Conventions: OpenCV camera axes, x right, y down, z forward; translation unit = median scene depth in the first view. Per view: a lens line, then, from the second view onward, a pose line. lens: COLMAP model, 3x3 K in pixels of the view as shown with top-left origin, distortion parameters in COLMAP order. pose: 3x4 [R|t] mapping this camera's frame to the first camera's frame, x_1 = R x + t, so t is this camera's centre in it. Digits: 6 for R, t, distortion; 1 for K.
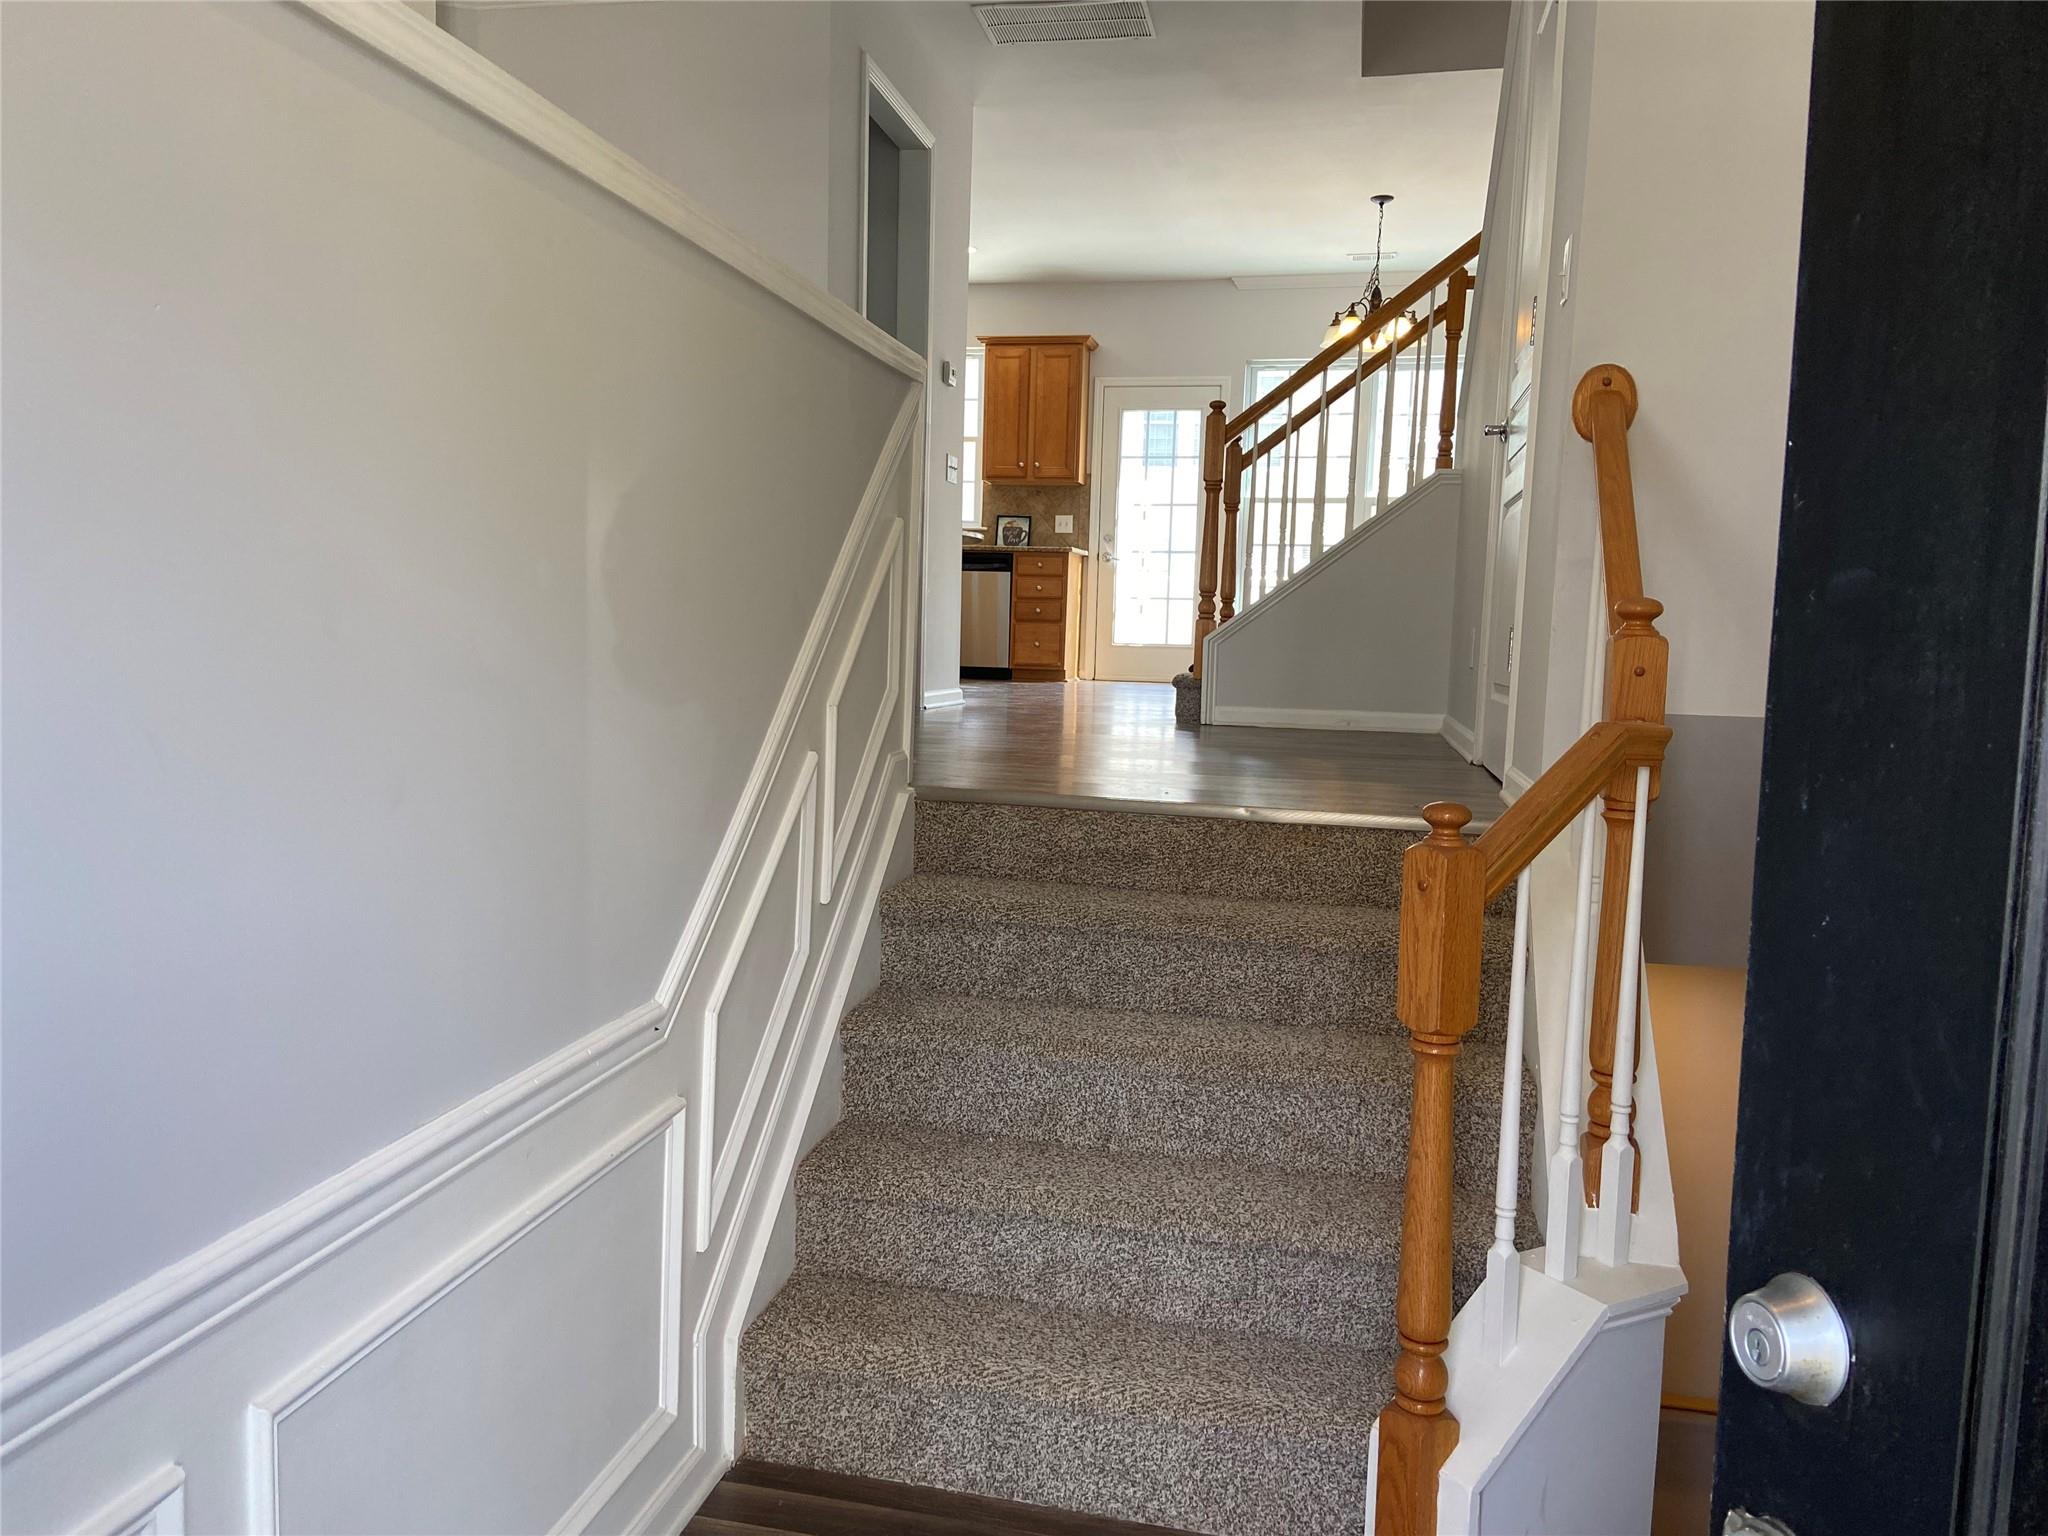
lens RADIAL K [[1553.4, 0, 1020.1], [0, 1553.4, 774.4], [0, 0, 1]] dist [0.083296, -0.083726]
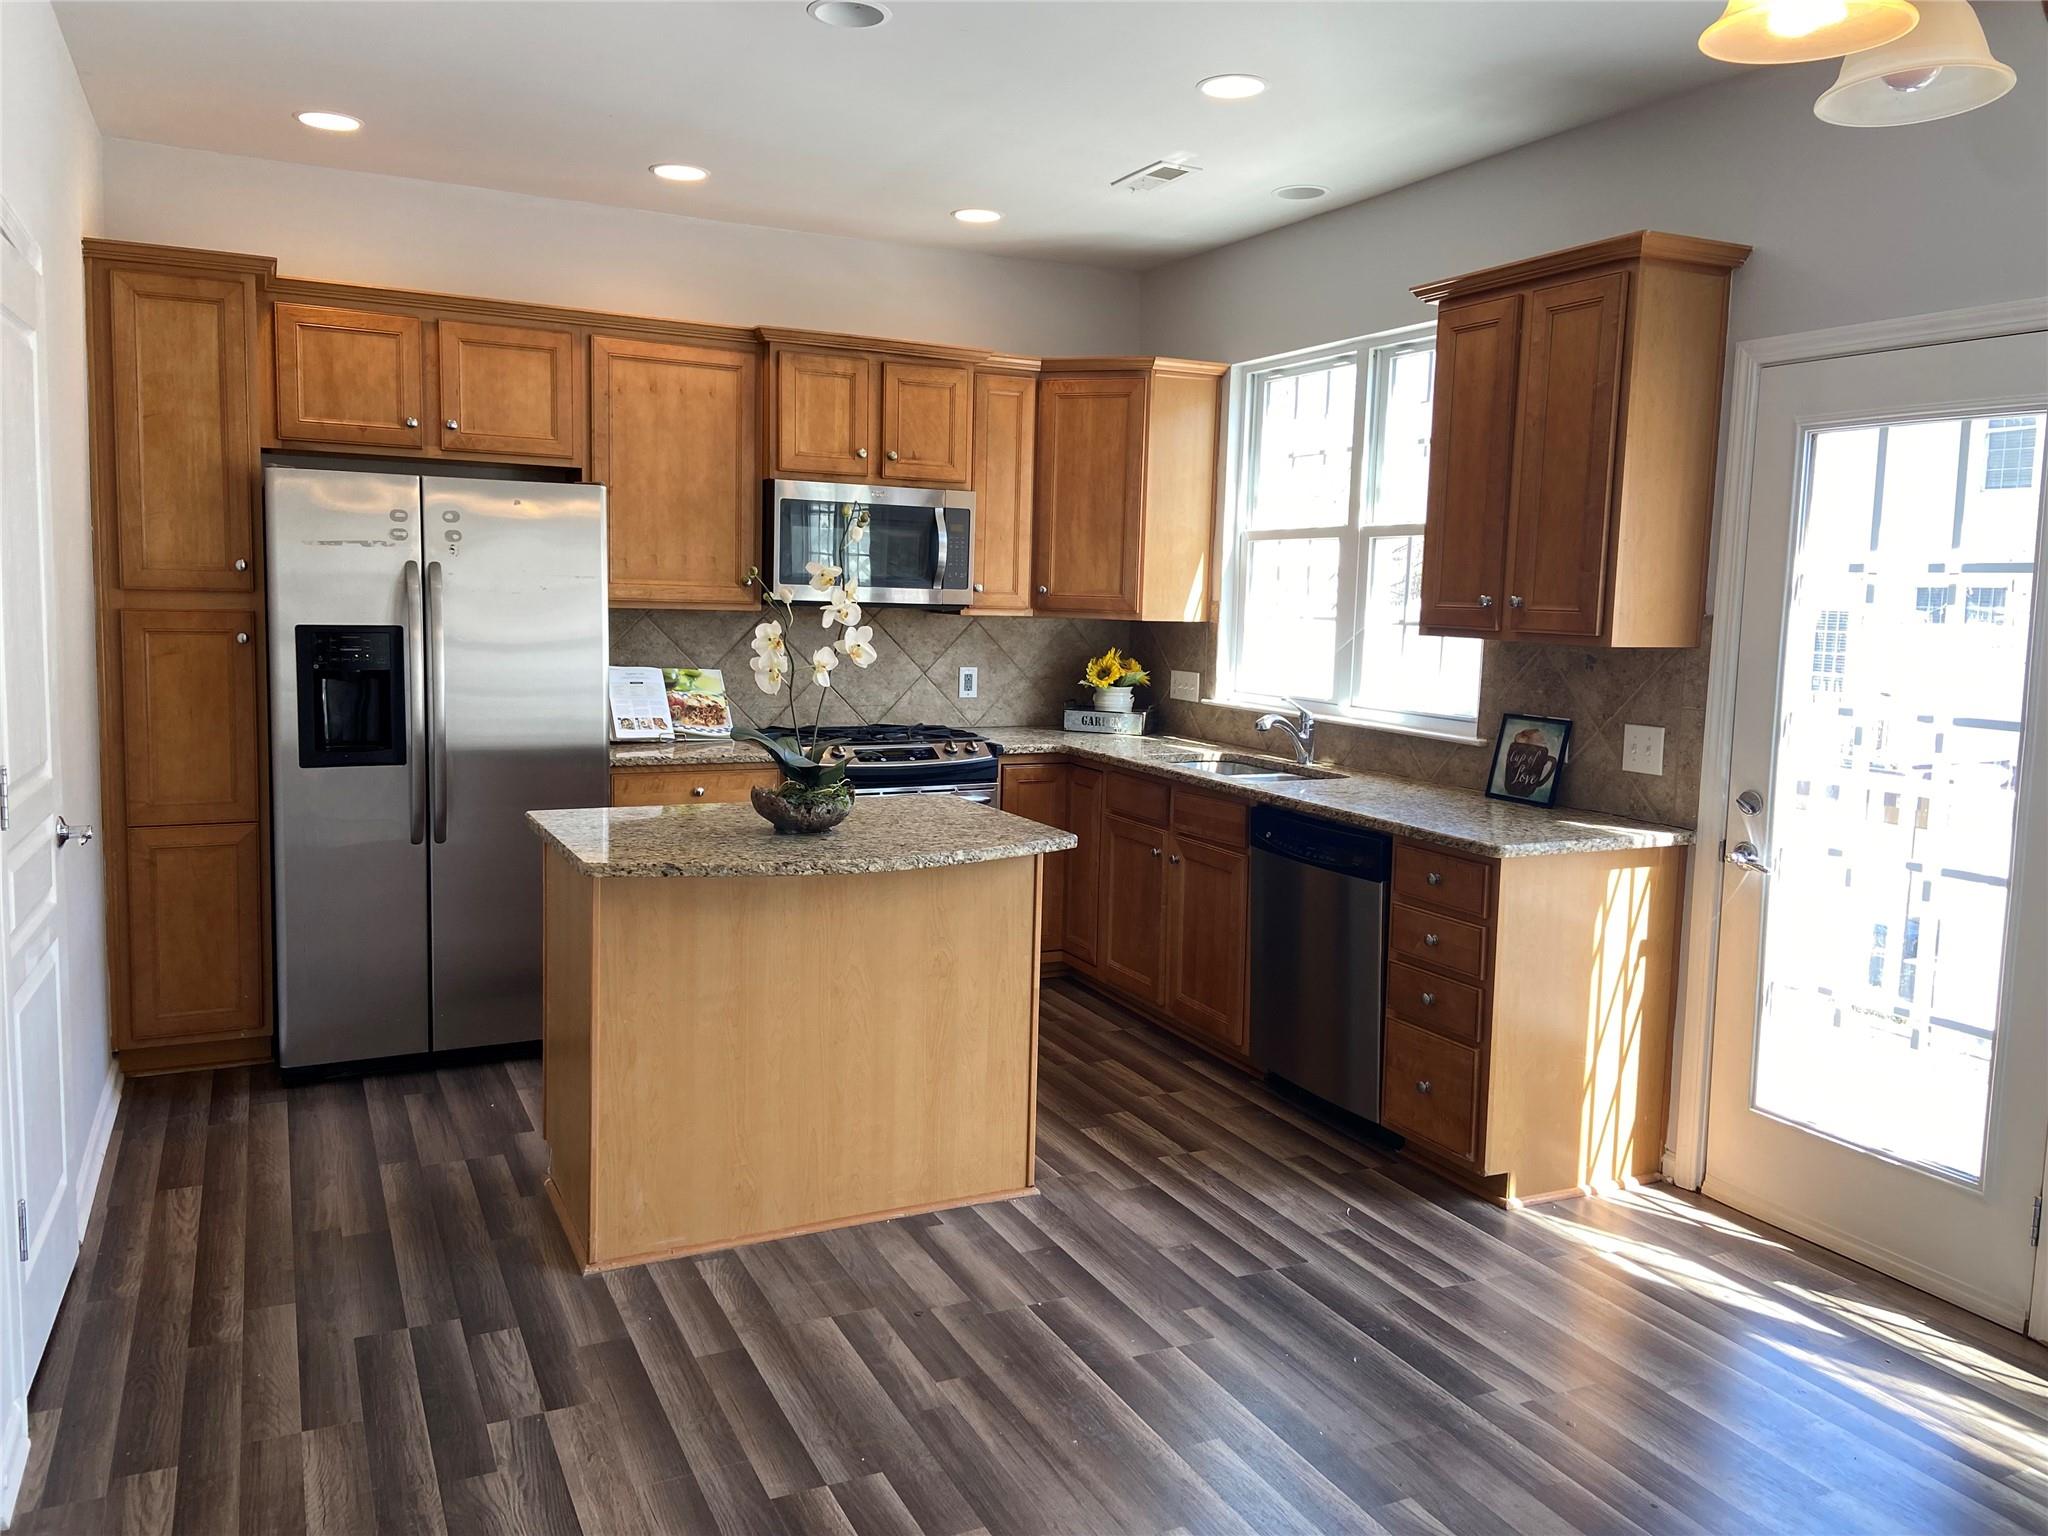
lens RADIAL K [[1553.4, 0, 1023.2], [0, 1553.4, 754.4], [0, 0, 1]] dist [0.083296, -0.083726]
pose [[0.611119, 0.070294, -0.788412, 0.234885], [-0.079019, 0.996491, 0.027596, -0.159518], [0.787585, 0.045435, 0.614529, 0.660570]]
